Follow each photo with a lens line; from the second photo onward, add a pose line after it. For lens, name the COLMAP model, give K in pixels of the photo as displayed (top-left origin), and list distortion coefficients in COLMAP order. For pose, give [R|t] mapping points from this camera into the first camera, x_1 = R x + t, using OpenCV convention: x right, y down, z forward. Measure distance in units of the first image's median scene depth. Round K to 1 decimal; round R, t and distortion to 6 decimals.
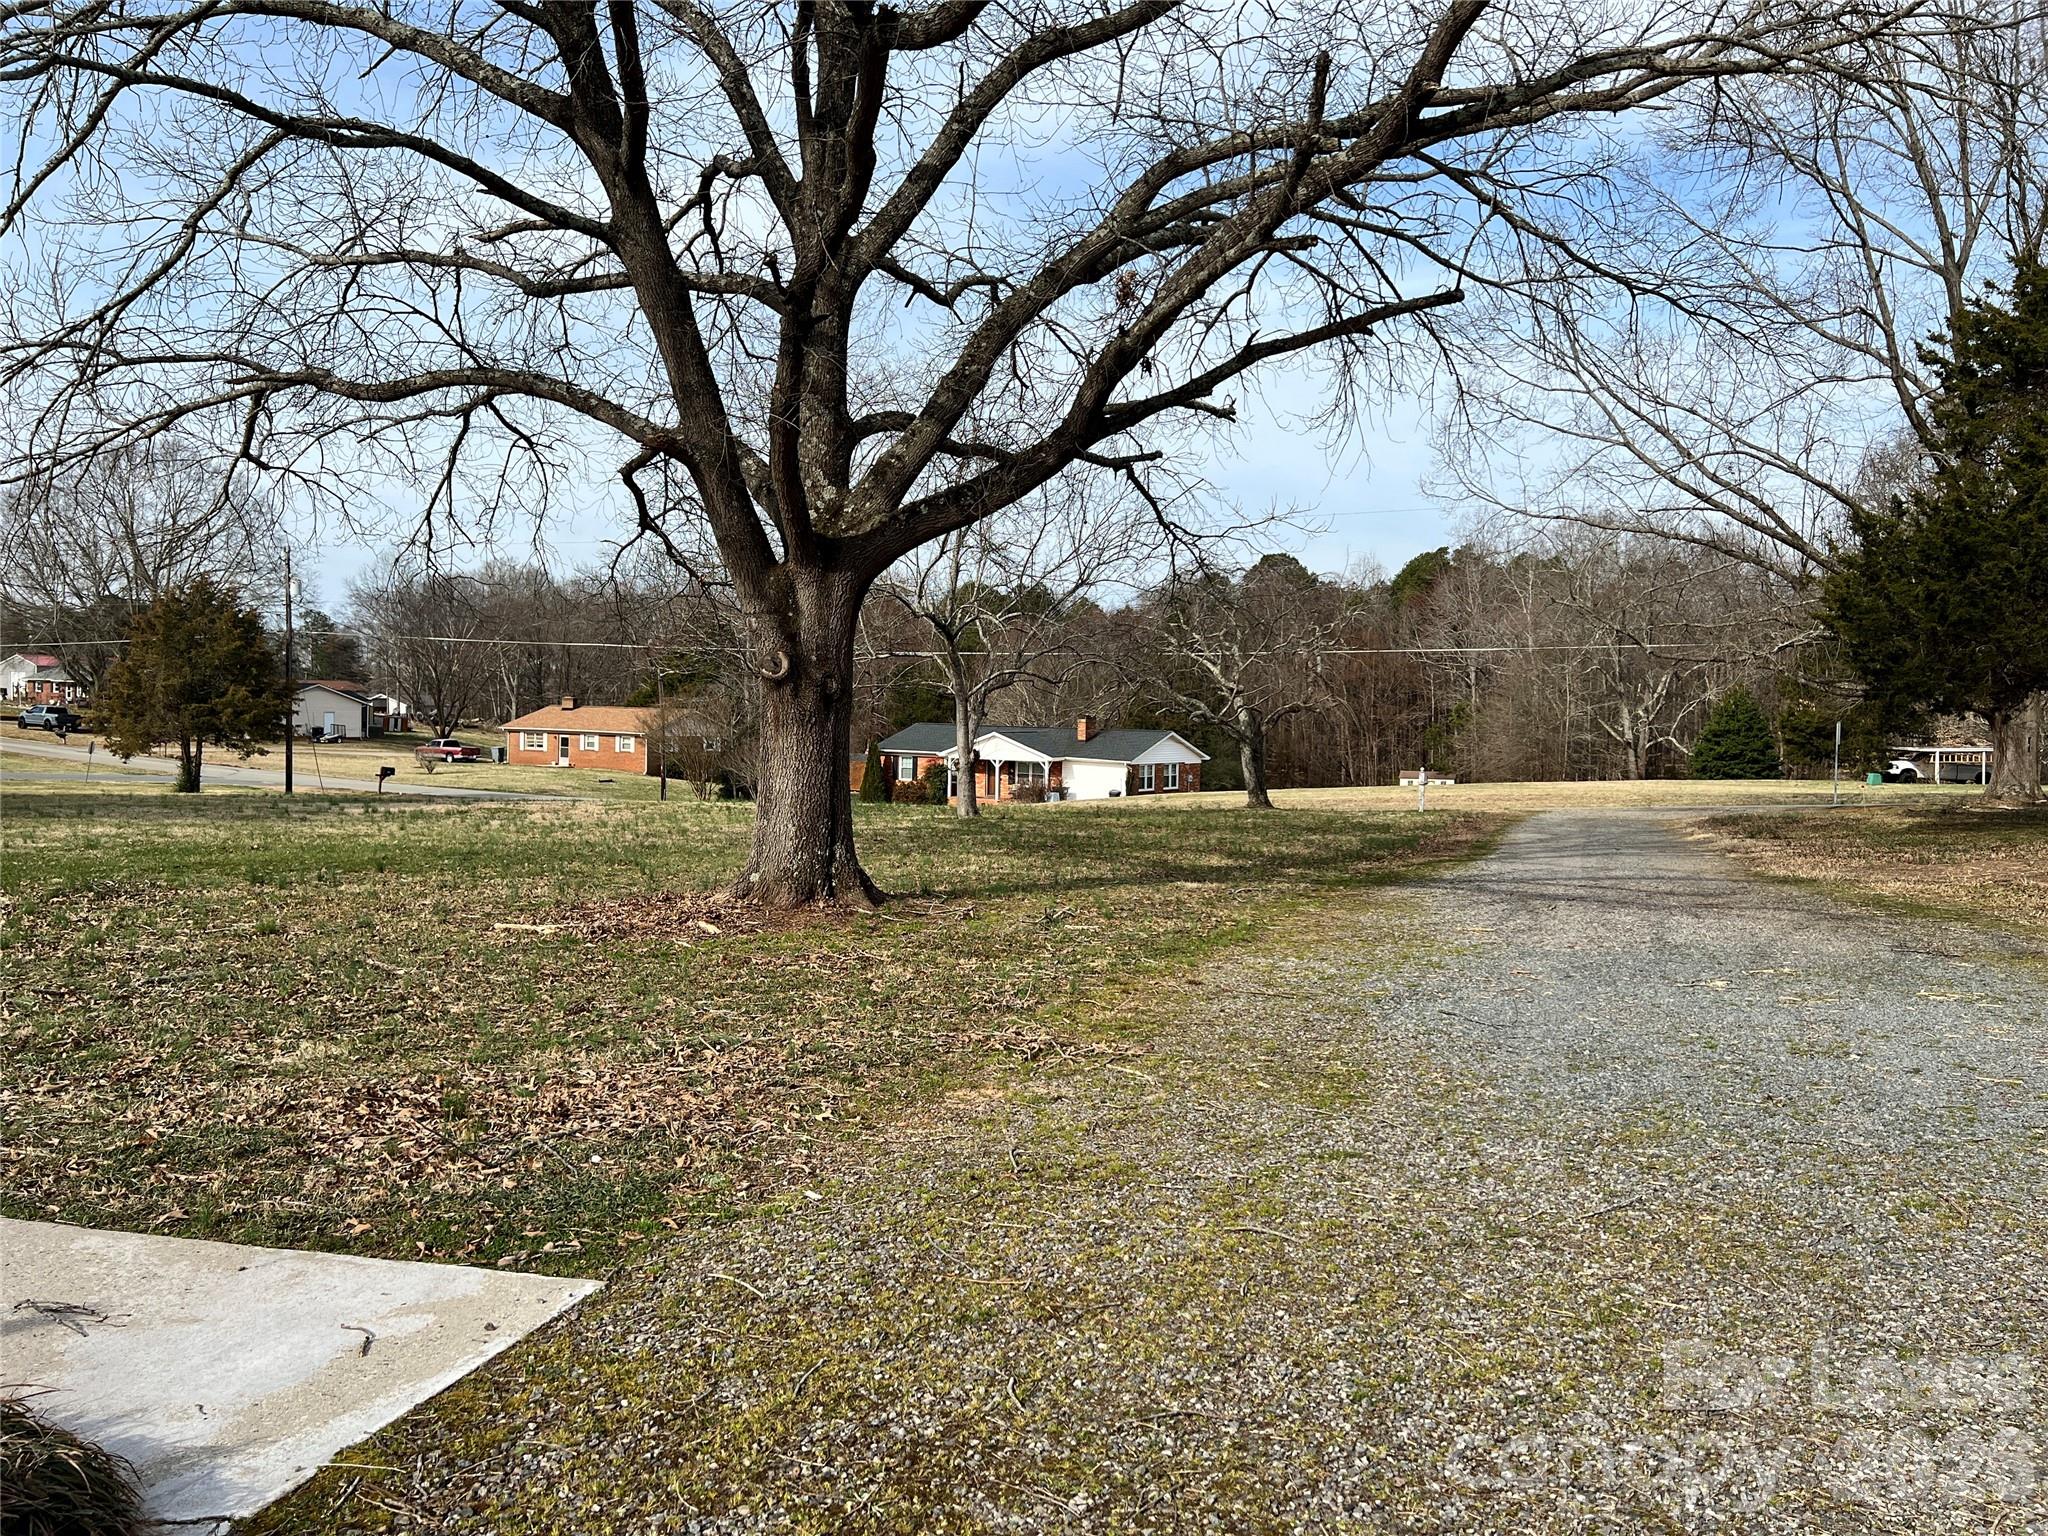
lens RADIAL K [[1520.5, 0, 1024.0], [0, 1520.5, 768.0], [0, 0, 1]] dist [0.065393, -0.072437]
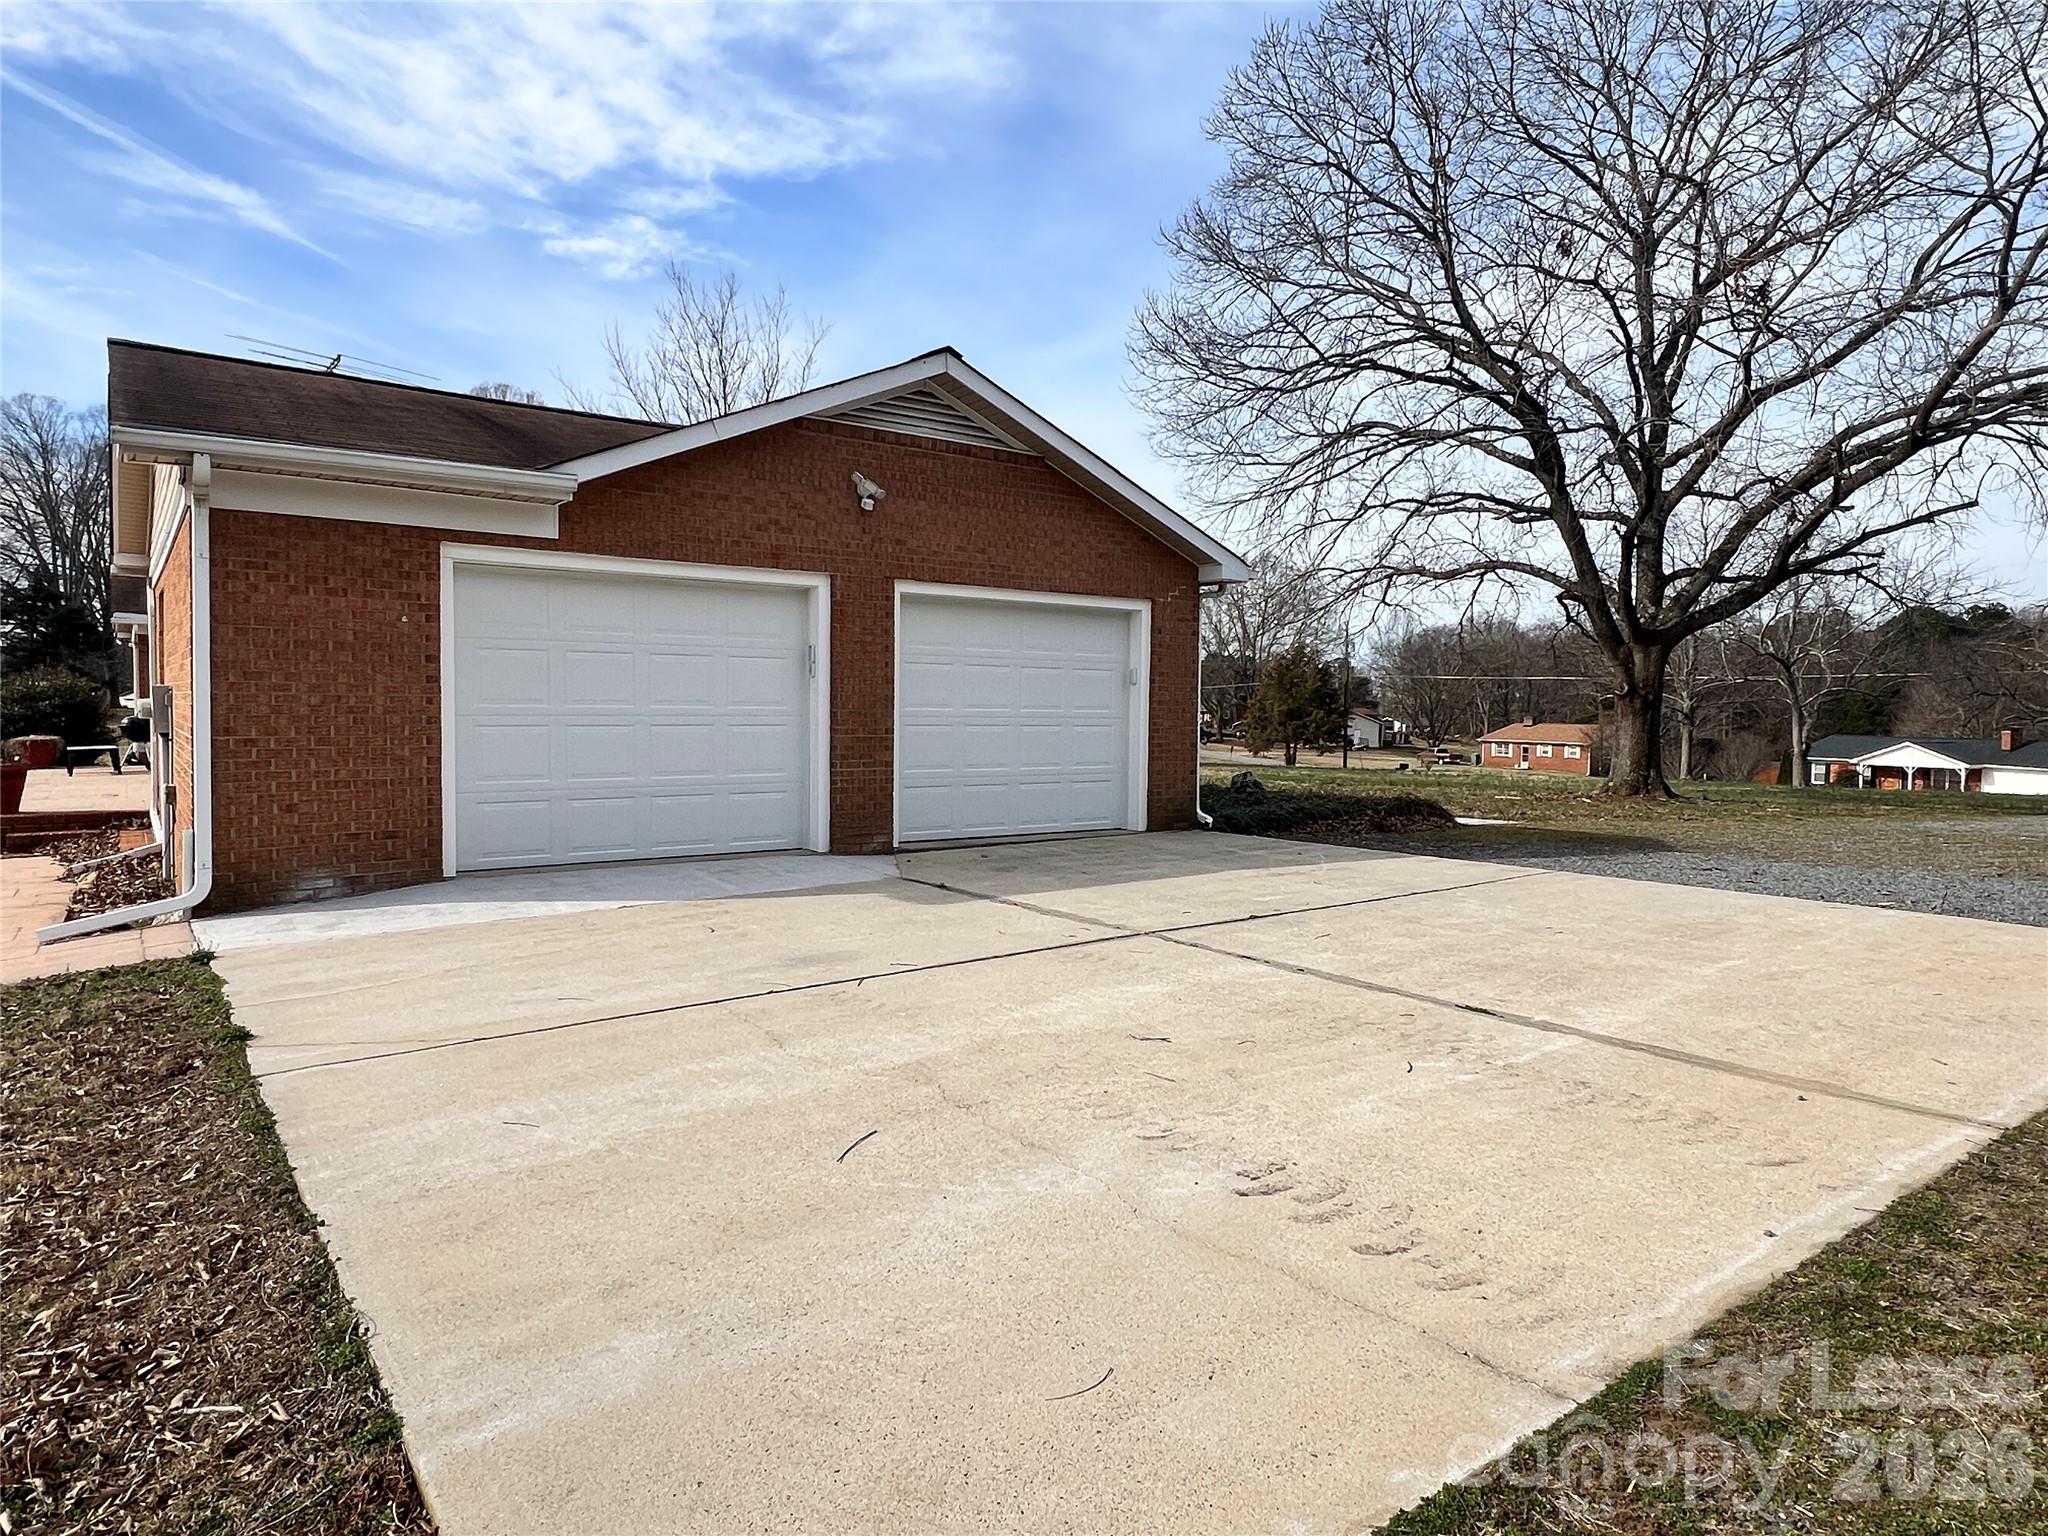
lens RADIAL K [[1266.9, 0, 1024.0], [0, 1266.9, 768.0], [0, 0, 1]] dist [-0.000632, 0.000221]
pose [[0.784503, 0.015155, -0.619939, 0.104918], [-0.020980, 0.999778, -0.002108, 0.024708], [0.619770, 0.014660, 0.784647, -0.347884]]
